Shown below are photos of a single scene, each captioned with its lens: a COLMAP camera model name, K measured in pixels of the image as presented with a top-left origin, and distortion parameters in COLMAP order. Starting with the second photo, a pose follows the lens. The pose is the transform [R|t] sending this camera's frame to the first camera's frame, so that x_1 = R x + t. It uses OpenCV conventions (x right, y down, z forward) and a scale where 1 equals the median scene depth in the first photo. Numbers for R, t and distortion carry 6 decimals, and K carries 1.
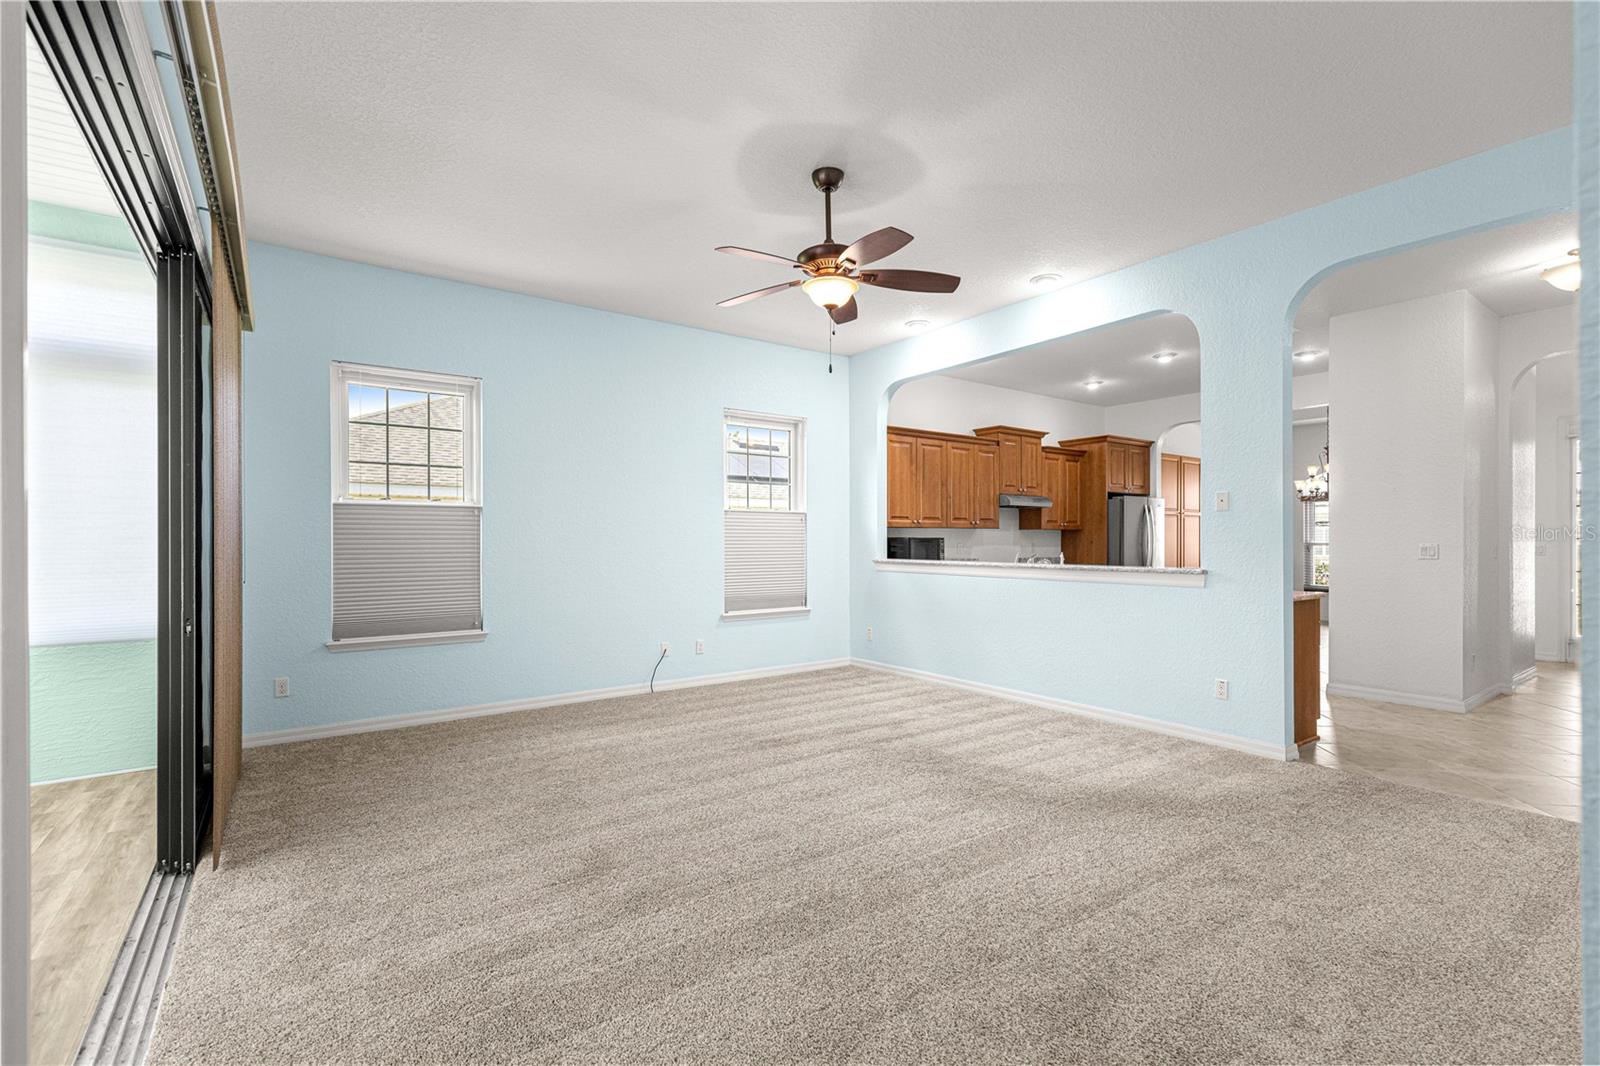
lens RADIAL K [[720.4, 0, 806.6], [0, 720.4, 538.6], [0, 0, 1]] dist [0.011520, -0.000179]
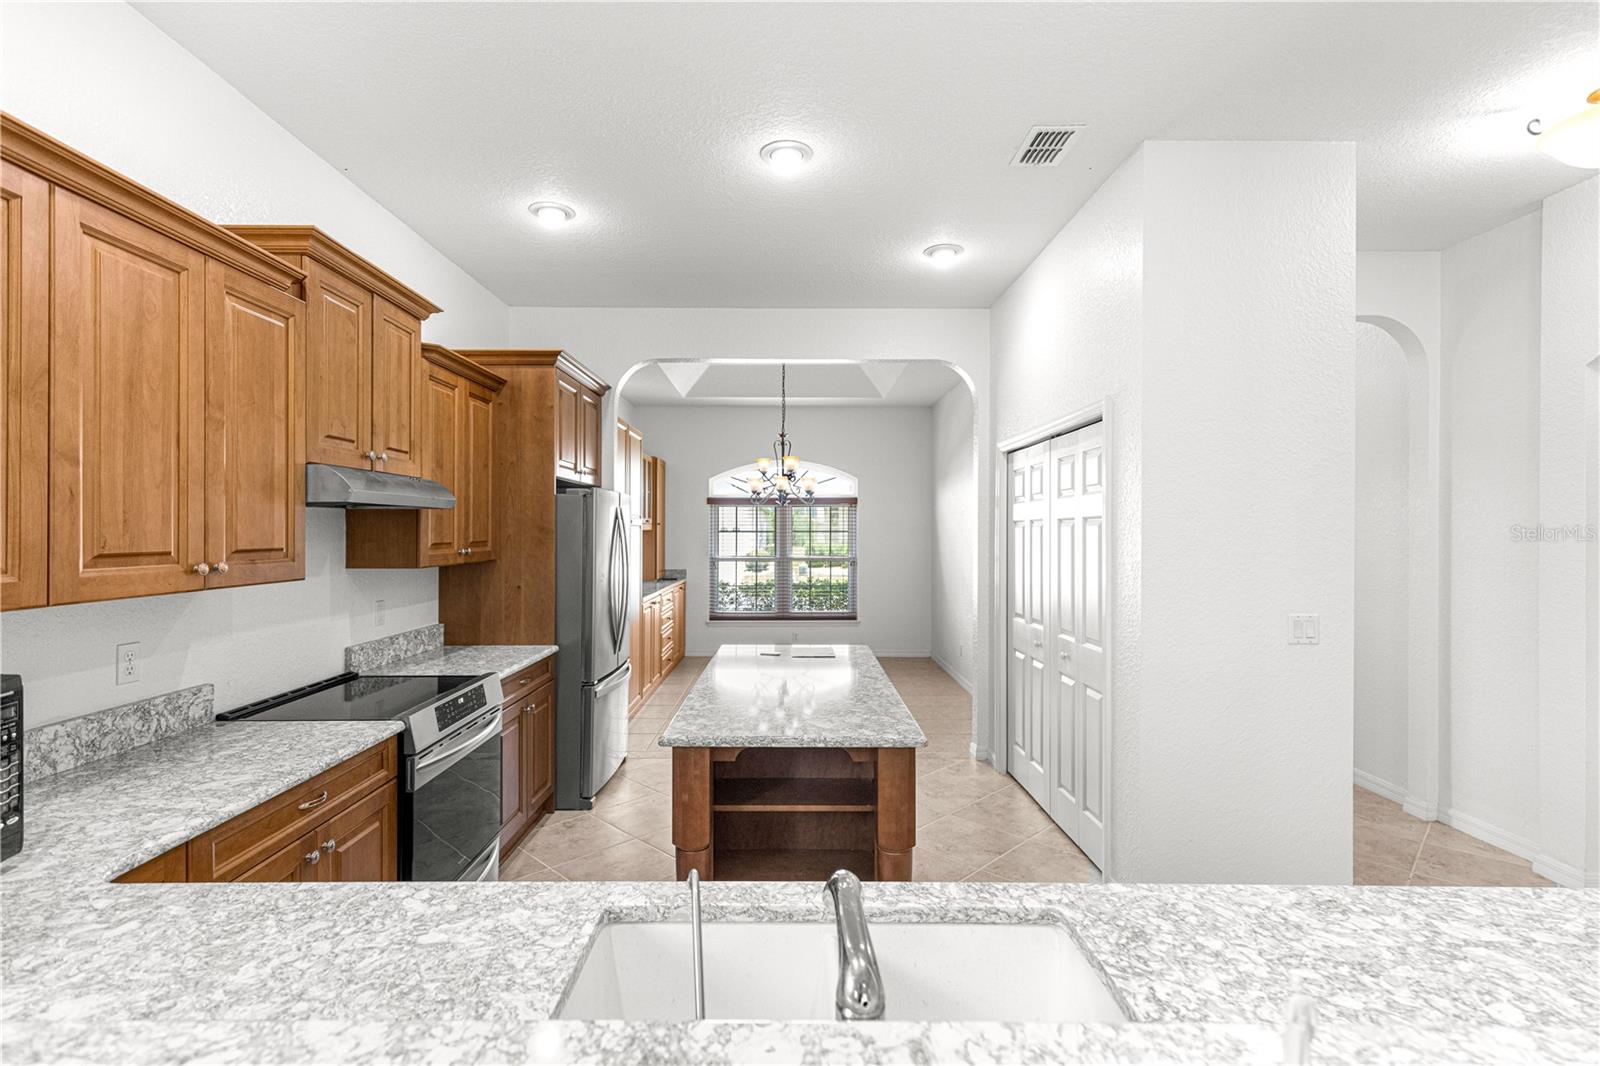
lens RADIAL K [[742.6, 0, 790.6], [0, 742.6, 525.9], [0, 0, 1]] dist [0.007897, -0.000051]
pose [[0.588588, 0.006205, 0.808409, 0.159659], [-0.003613, 0.999981, -0.005044, -0.040811], [-0.808425, 0.000048, 0.588599, 0.765929]]
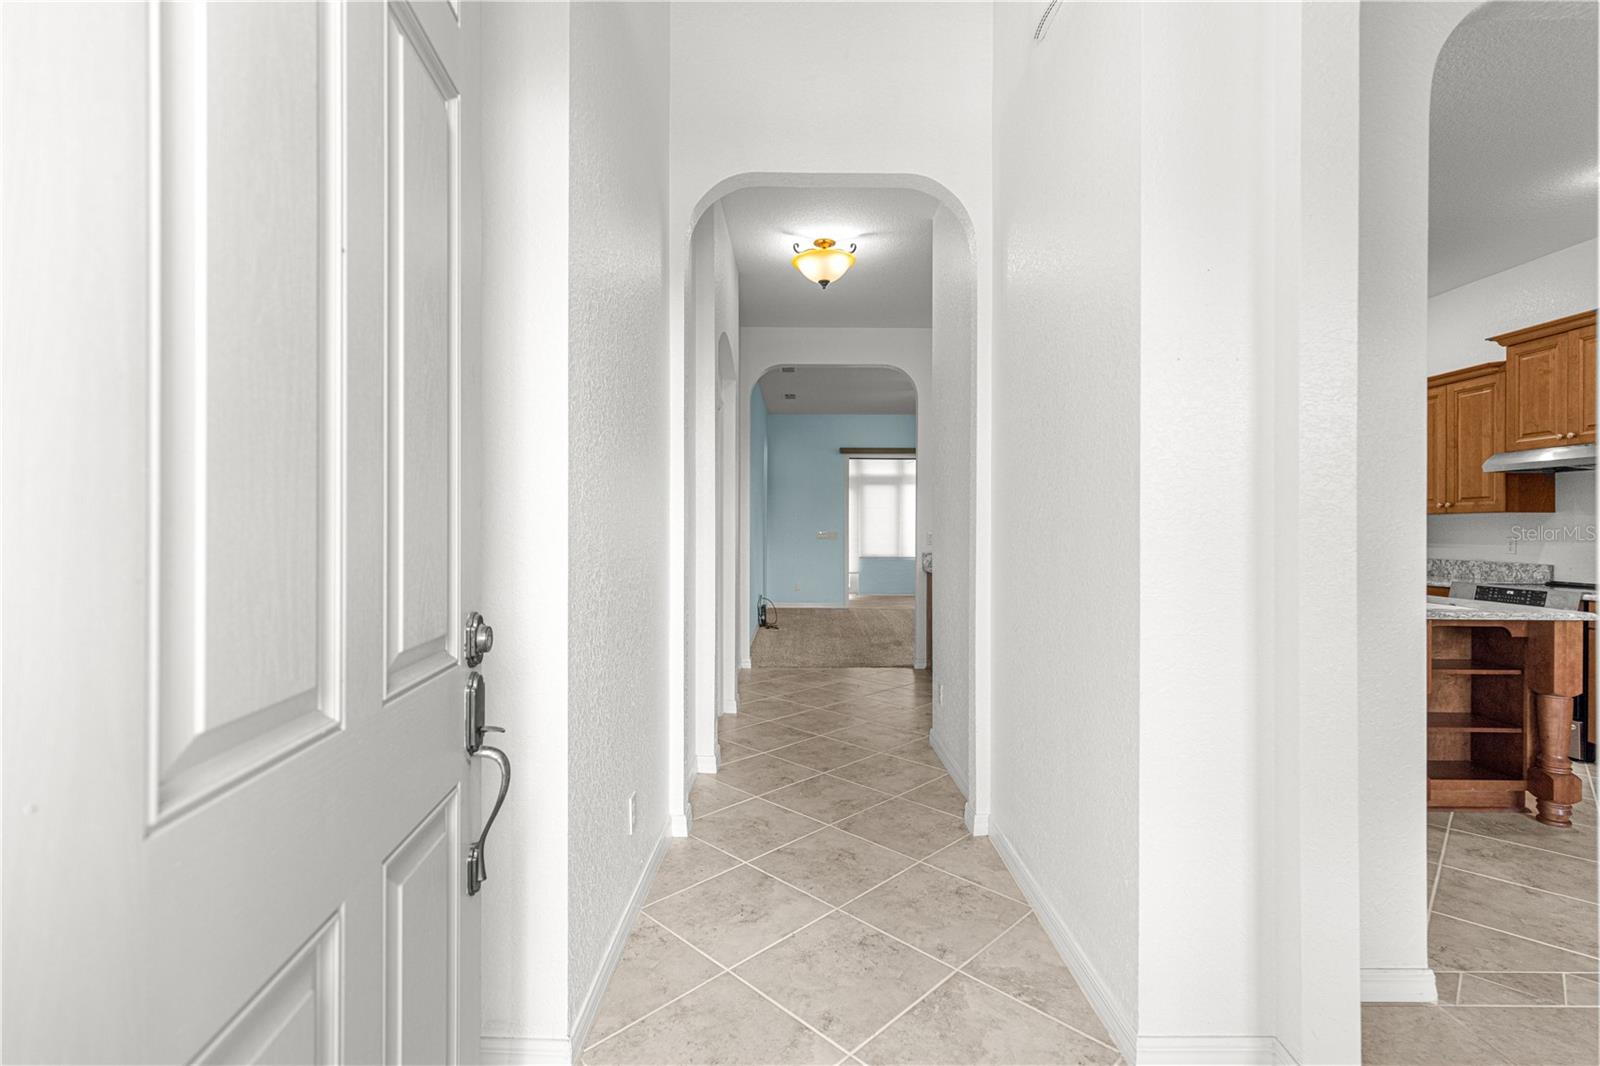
lens RADIAL K [[715.3, 0, 802.8], [0, 715.3, 526.5], [0, 0, 1]] dist [0.000708, 0.000103]
pose [[-0.588794, -0.003092, -0.808277, 1.243536], [-0.001209, 0.999995, -0.002944, -0.000102], [0.808282, -0.000756, -0.588795, 1.024148]]
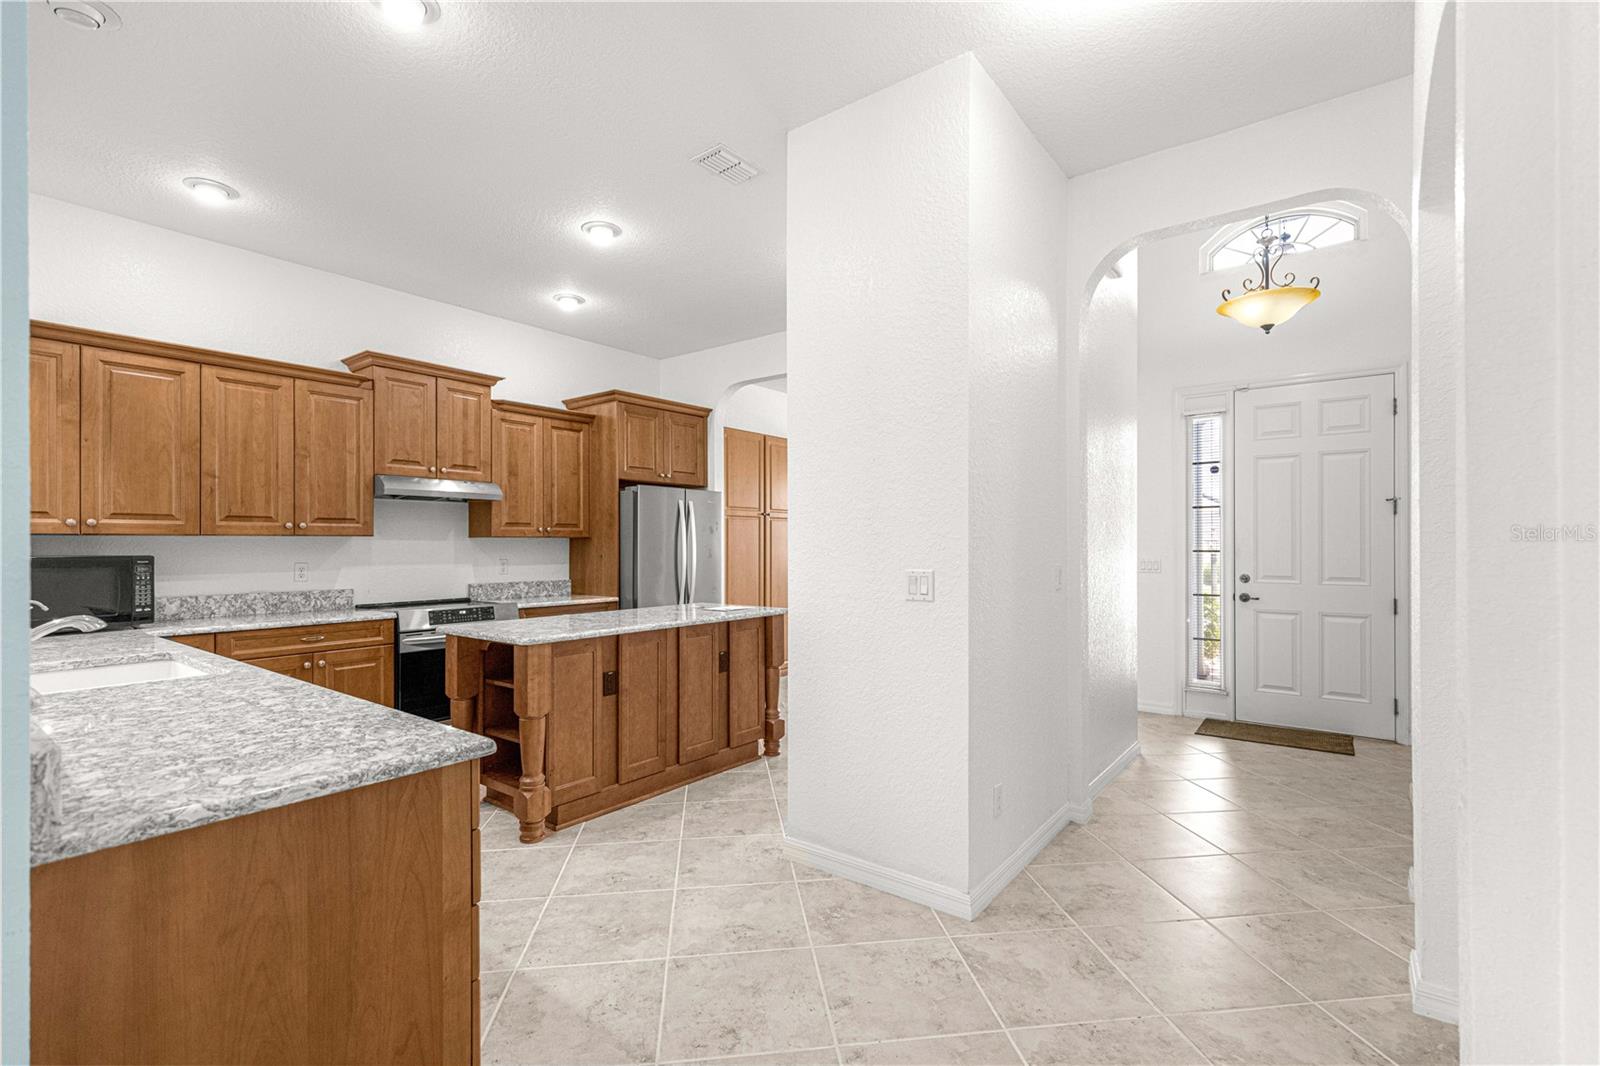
lens RADIAL K [[720.4, 0, 806.6], [0, 720.4, 538.6], [0, 0, 1]] dist [0.011520, -0.000179]
pose [[0.961115, -0.000572, 0.276146, 0.506159], [0.002678, 0.999970, -0.007248, -0.008172], [-0.276134, 0.007705, 0.961088, 0.424969]]
